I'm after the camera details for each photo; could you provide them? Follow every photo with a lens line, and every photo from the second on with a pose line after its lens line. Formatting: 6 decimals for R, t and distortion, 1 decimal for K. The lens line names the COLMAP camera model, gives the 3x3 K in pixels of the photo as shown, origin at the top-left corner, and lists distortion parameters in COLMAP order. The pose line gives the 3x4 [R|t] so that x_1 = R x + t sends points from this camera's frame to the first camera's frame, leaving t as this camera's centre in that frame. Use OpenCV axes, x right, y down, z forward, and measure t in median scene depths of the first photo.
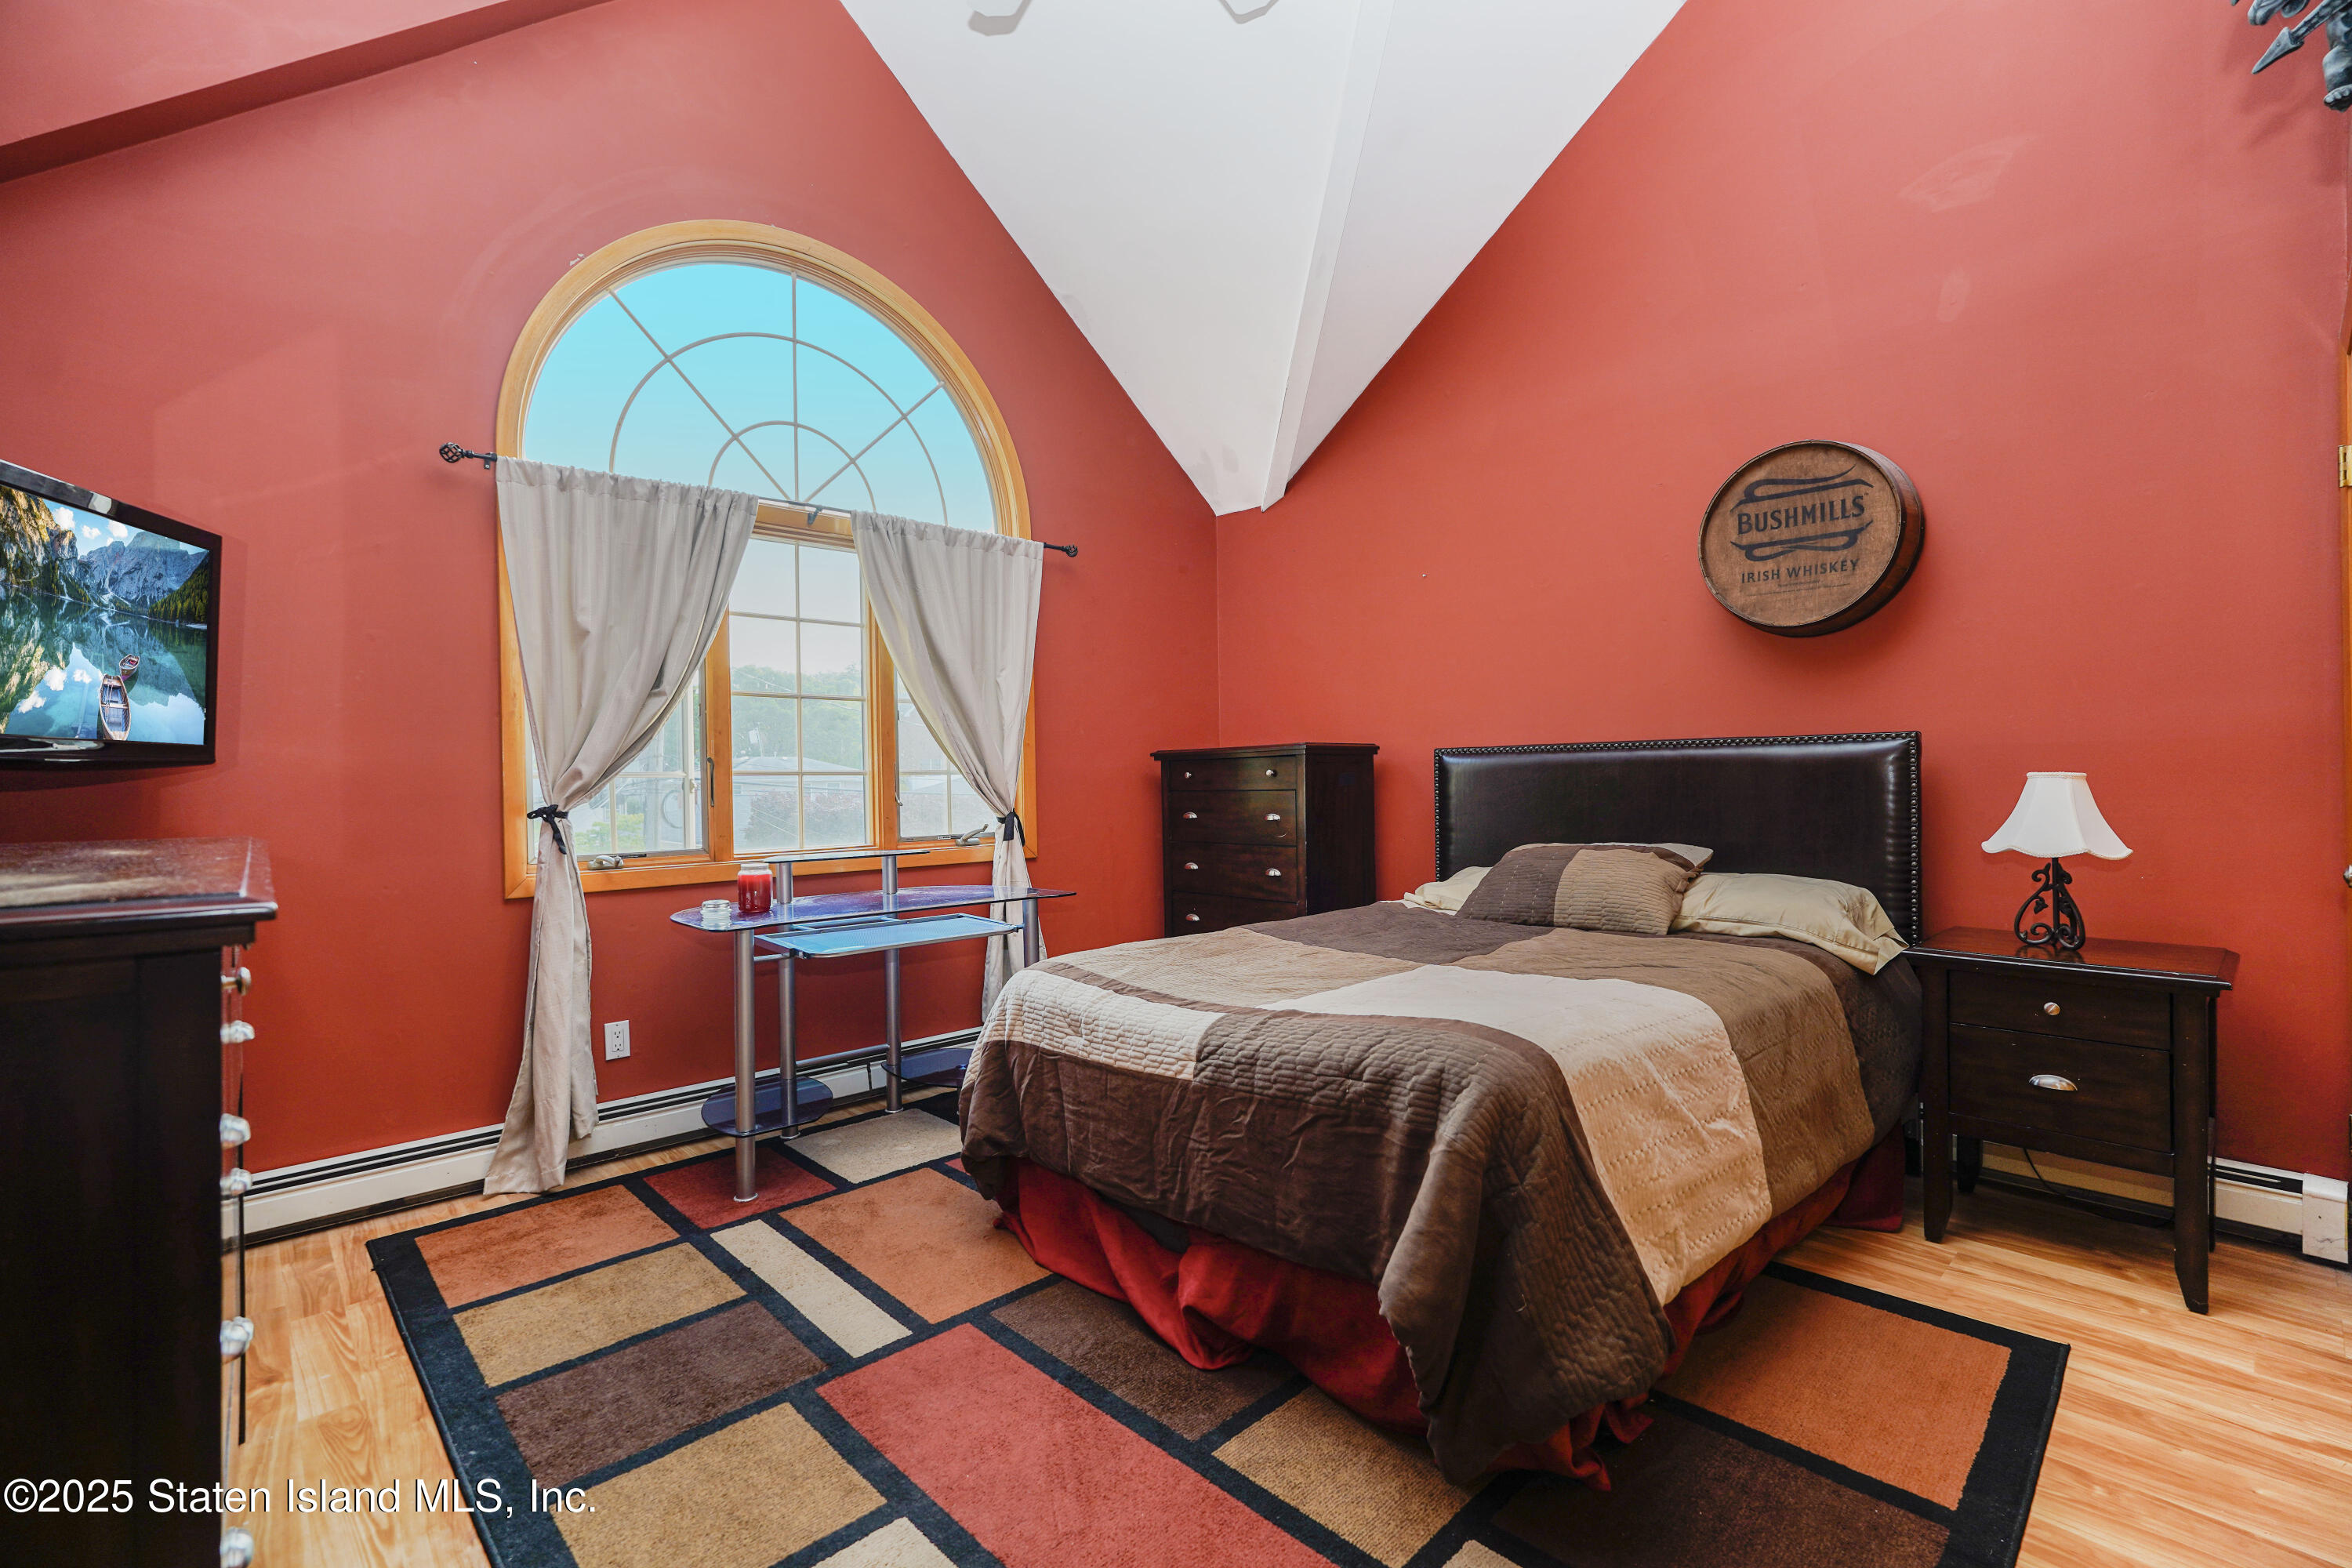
lens RADIAL K [[1038.9, 0, 1177.7], [0, 1038.9, 784.9], [0, 0, 1]] dist [-0.011878, 0.008130]
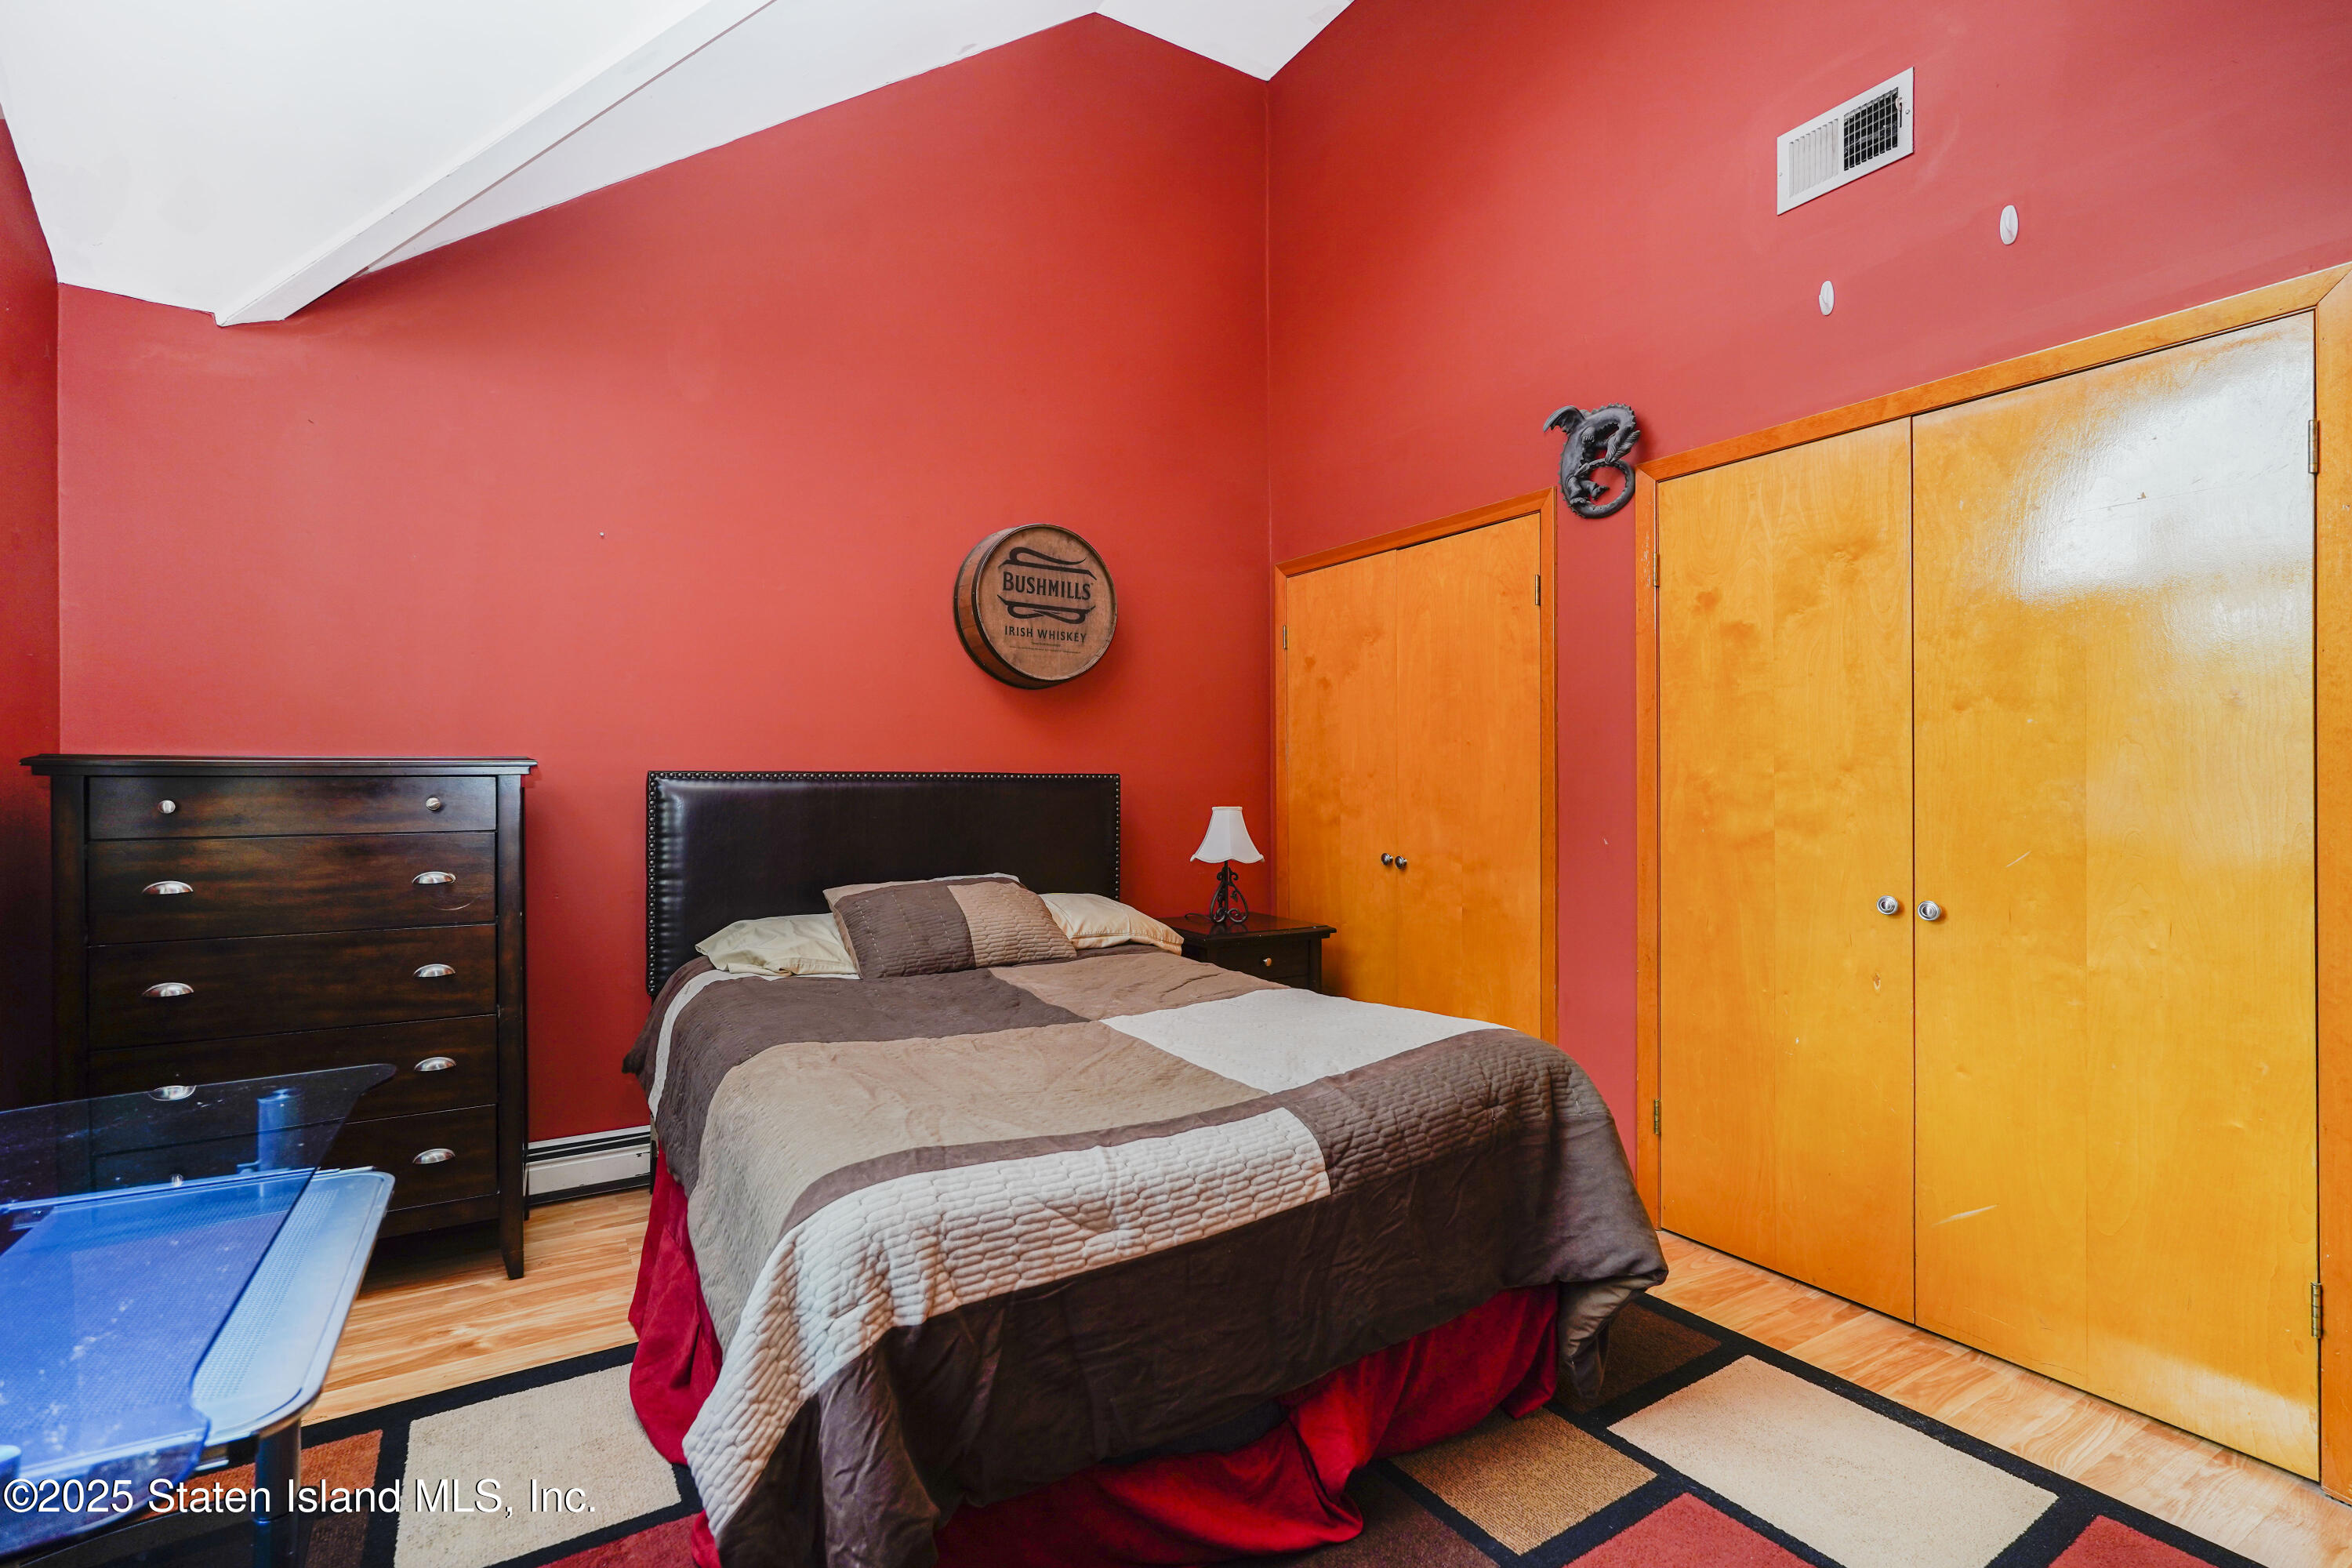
lens RADIAL K [[1038.9, 0, 1177.7], [0, 1038.9, 784.9], [0, 0, 1]] dist [-0.011878, 0.008130]
pose [[0.226392, 0.016840, 0.973891, -0.529519], [0.002581, 0.999837, -0.017889, -0.013931], [-0.974033, 0.006563, 0.226311, 0.609047]]
